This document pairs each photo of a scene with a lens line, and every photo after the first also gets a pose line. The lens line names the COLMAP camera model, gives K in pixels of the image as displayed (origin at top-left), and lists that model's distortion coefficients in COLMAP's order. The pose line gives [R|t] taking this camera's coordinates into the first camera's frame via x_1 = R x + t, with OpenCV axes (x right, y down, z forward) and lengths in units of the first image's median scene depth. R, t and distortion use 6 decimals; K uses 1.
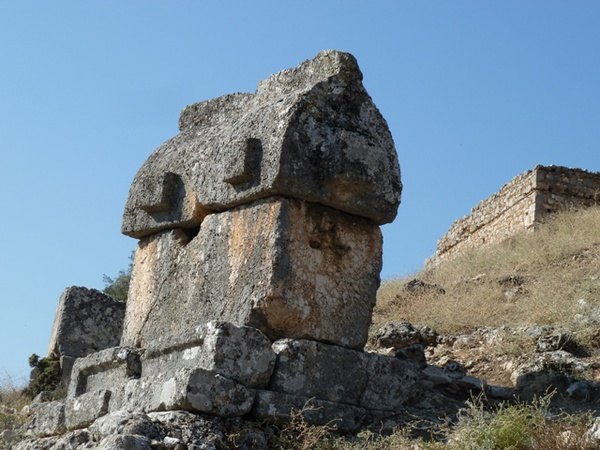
lens RADIAL K [[1261.1, 0, 300.0], [0, 1261.1, 225.0], [0, 0, 1]] dist [-0.022031, -0.050164]
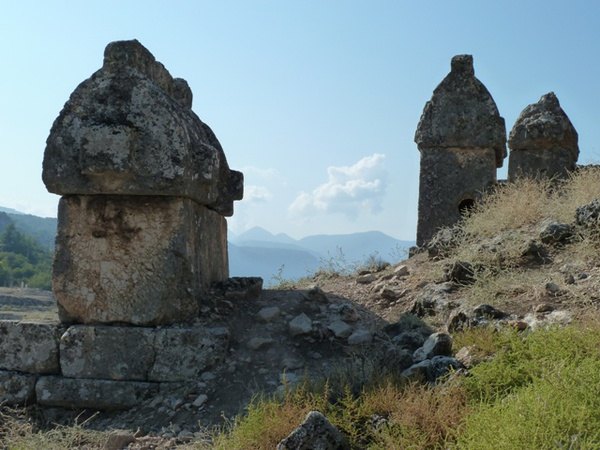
lens RADIAL K [[787.1, 0, 300.0], [0, 787.1, 225.0], [0, 0, 1]] dist [-0.027299, -0.006736]
pose [[0.757217, -0.105139, -0.644646, 0.580753], [0.210072, 0.973723, 0.087945, -0.015280], [0.618459, -0.202015, 0.759406, 0.595828]]
